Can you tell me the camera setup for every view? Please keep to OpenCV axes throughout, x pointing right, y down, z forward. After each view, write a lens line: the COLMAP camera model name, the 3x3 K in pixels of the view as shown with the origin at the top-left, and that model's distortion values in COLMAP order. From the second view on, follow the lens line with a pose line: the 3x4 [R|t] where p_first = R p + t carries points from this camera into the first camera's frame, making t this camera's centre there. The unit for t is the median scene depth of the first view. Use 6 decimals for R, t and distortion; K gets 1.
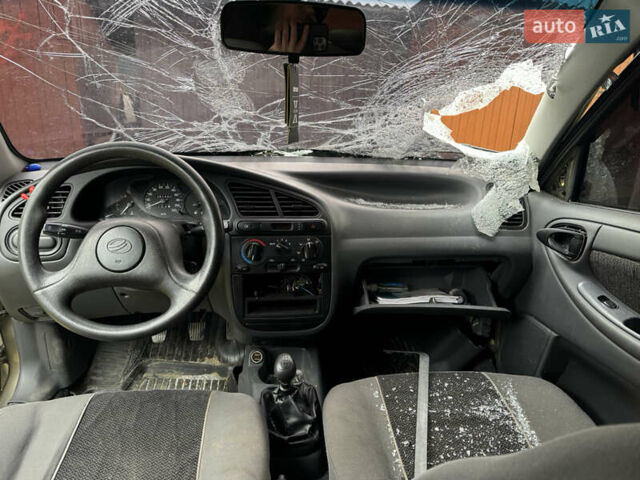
lens RADIAL K [[458.4, 0, 322.0], [0, 458.4, 240.6], [0, 0, 1]] dist [0.033733, -0.045431]
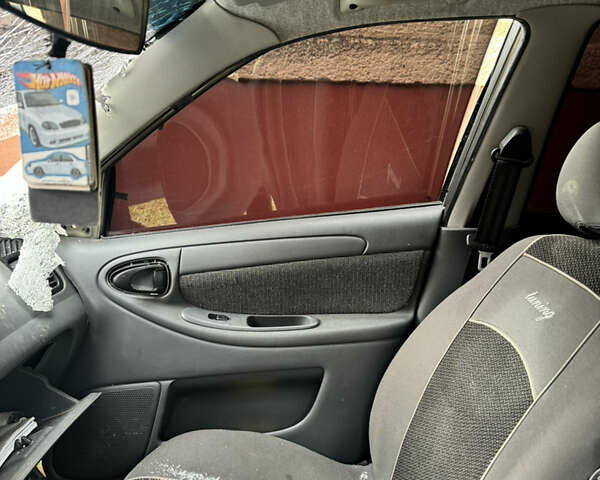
lens RADIAL K [[561.8, 0, 300.4], [0, 561.8, 239.6], [0, 0, 1]] dist [0.049846, 0.000000]
pose [[0.118755, -0.229881, 0.965946, -0.431396], [0.293116, 0.937591, 0.187097, -0.173735], [-0.948673, 0.260916, 0.178725, 0.487981]]
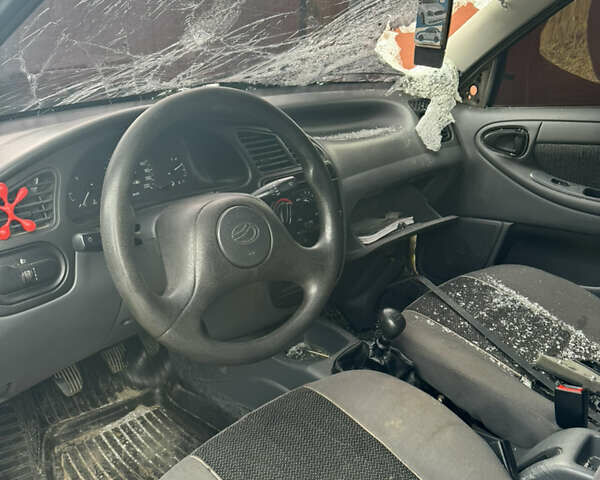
lens RADIAL K [[565.4, 0, 299.3], [0, 565.4, 238.2], [0, 0, 1]] dist [0.023521, 0.000000]
pose [[0.763112, -0.250417, 0.595779, -0.737500], [0.199065, 0.968134, 0.151950, -0.080411], [-0.614845, 0.002643, 0.788644, 0.196259]]
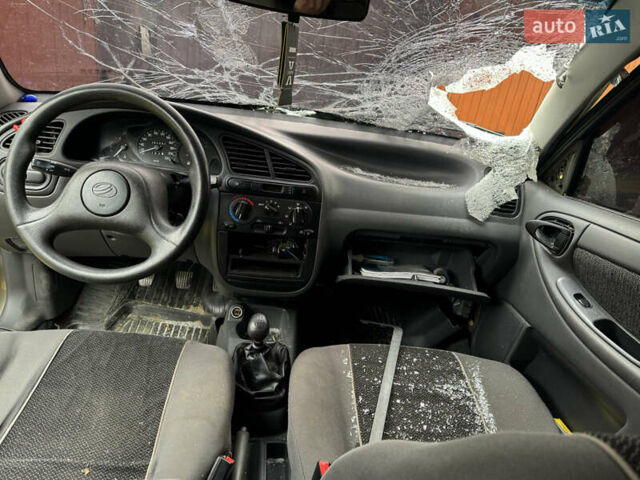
lens RADIAL K [[458.4, 0, 323.7], [0, 458.4, 241.5], [0, 0, 1]] dist [0.033733, -0.045431]
pose [[0.993456, 0.114192, -0.002322, 0.038683], [-0.113513, 0.989388, 0.090699, -0.018476], [0.012654, -0.089842, 0.995876, 0.000465]]
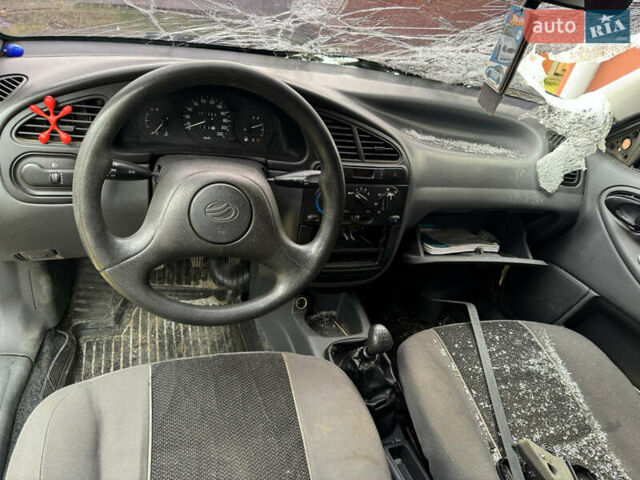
lens RADIAL K [[458.4, 0, 325.6], [0, 458.4, 236.9], [0, 0, 1]] dist [0.033733, -0.045431]
pose [[0.962425, 0.035858, 0.269170, -0.385352], [-0.110409, 0.957283, 0.267244, -0.138657], [-0.248089, -0.286921, 0.925272, 0.194027]]
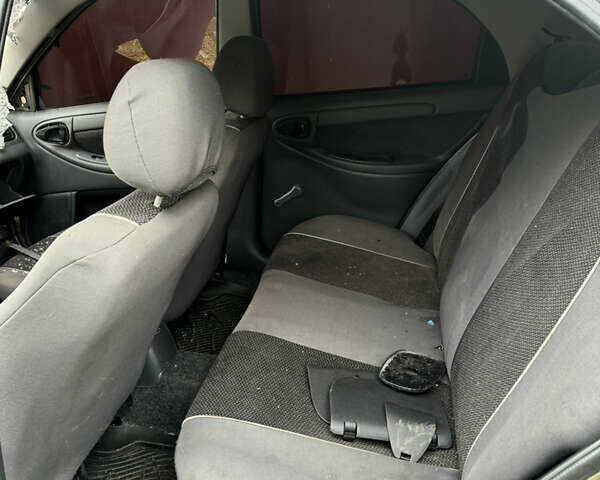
lens RADIAL K [[567.5, 0, 299.9], [0, 567.5, 241.8], [0, 0, 1]] dist [0.008098, 0.000000]
pose [[0.304896, -0.401098, 0.863805, -1.004820], [0.321811, 0.897032, 0.302938, 0.011658], [-0.896368, 0.185617, 0.402580, -0.451768]]
